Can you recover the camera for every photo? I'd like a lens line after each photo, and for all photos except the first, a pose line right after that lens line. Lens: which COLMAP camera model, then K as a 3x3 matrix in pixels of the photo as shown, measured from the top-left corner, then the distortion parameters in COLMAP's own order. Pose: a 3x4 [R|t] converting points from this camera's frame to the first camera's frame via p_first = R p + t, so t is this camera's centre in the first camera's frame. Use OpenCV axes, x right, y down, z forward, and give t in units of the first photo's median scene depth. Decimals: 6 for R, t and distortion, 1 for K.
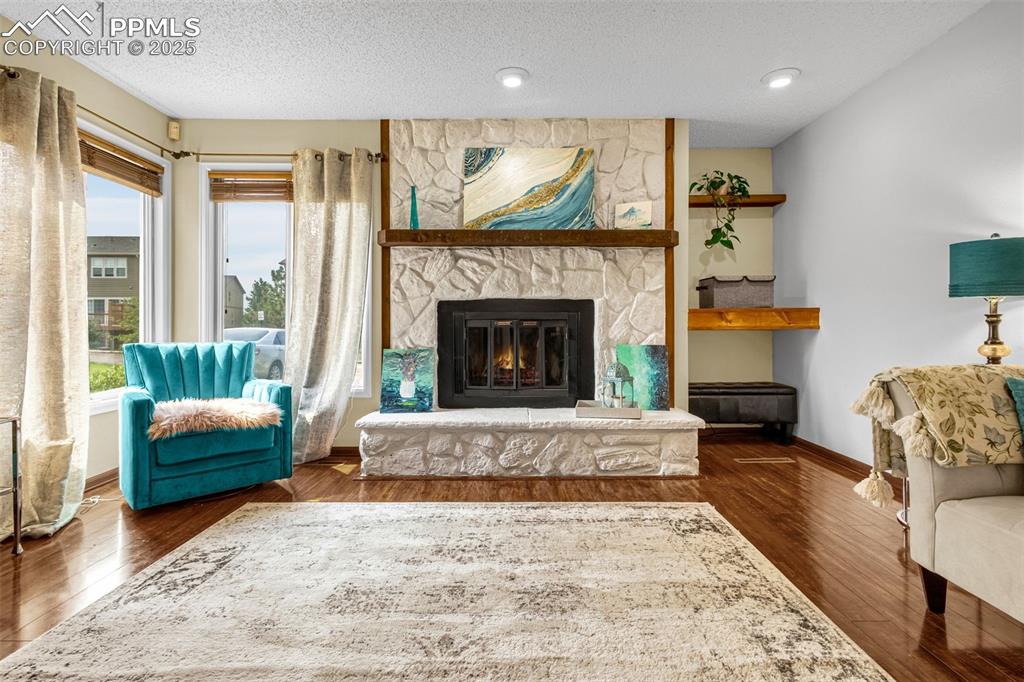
lens RADIAL K [[477.9, 0, 515.1], [0, 477.9, 335.9], [0, 0, 1]] dist [0.008879, -0.002545]
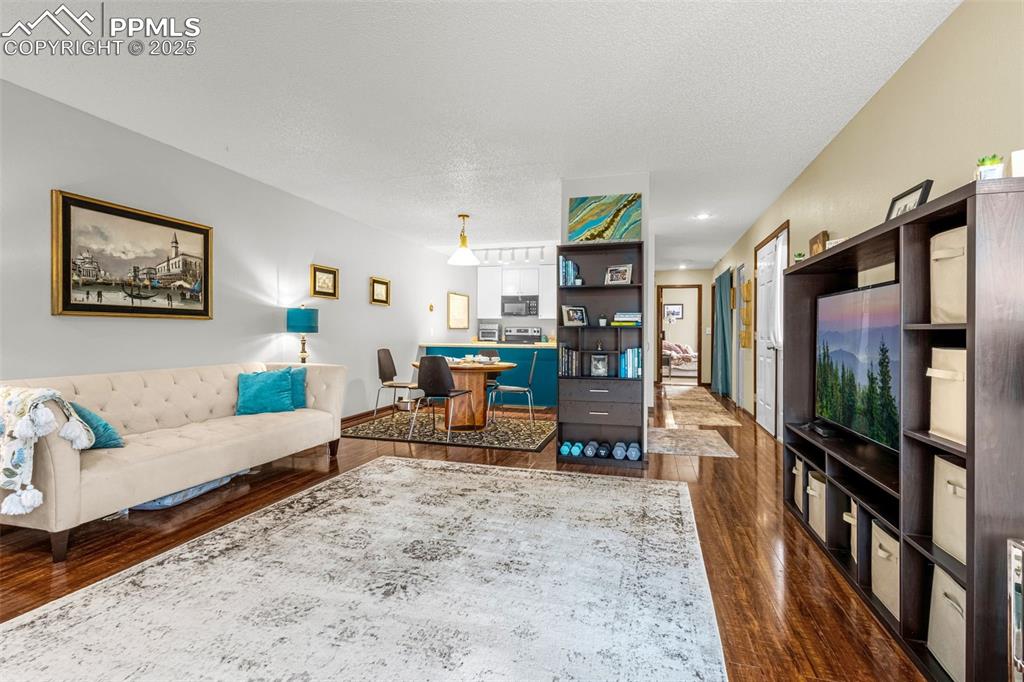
lens RADIAL K [[477.9, 0, 516.8], [0, 477.9, 333.7], [0, 0, 1]] dist [0.008879, -0.002545]
pose [[-0.961771, -0.002927, 0.273840, -0.711461], [0.002210, 0.999827, 0.018449, -0.098063], [-0.273847, 0.018349, -0.961598, 1.807359]]
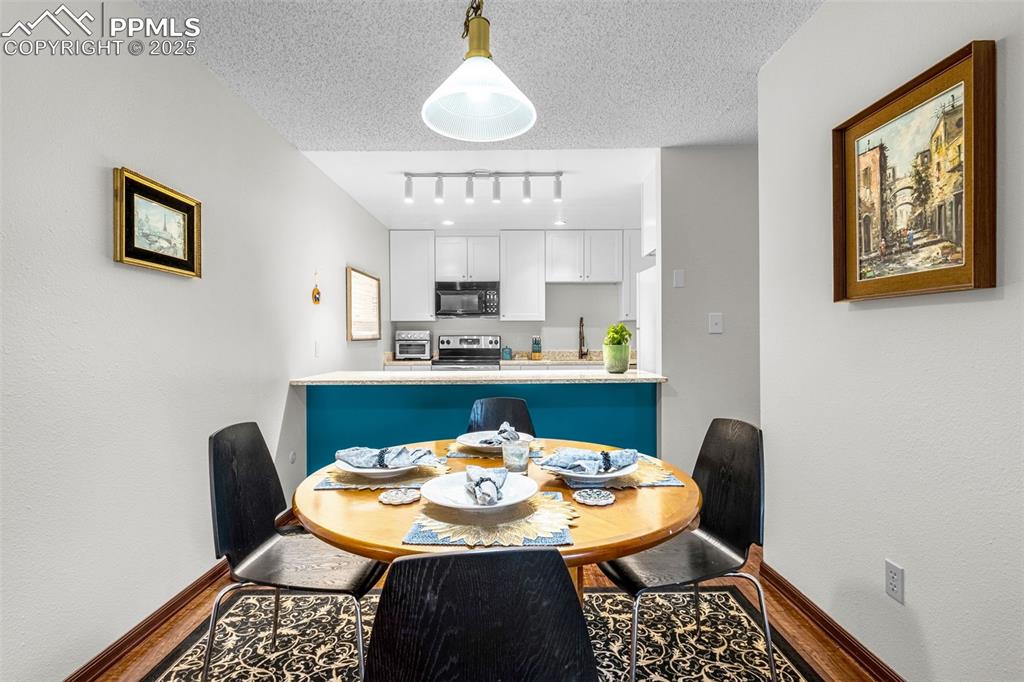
lens RADIAL K [[477.9, 0, 511.6], [0, 477.9, 336.6], [0, 0, 1]] dist [0.008879, -0.002545]
pose [[-0.999932, 0.011355, 0.002593, 0.454012], [0.011394, 0.999815, 0.015492, -0.107890], [-0.002416, 0.015520, -0.999877, -0.266993]]
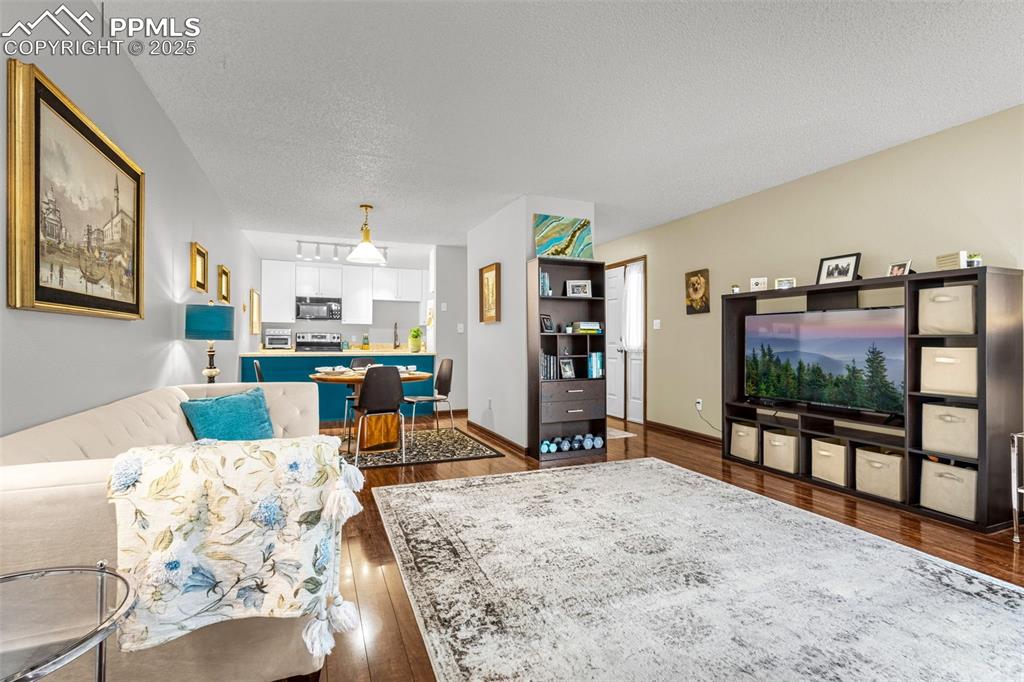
lens RADIAL K [[477.9, 0, 512.2], [0, 477.9, 338.9], [0, 0, 1]] dist [0.008879, -0.002545]
pose [[-0.925059, -0.000264, -0.379824, 0.785901], [-0.006948, 0.999844, 0.016228, -0.101055], [0.379761, 0.017651, -0.924916, 1.753130]]
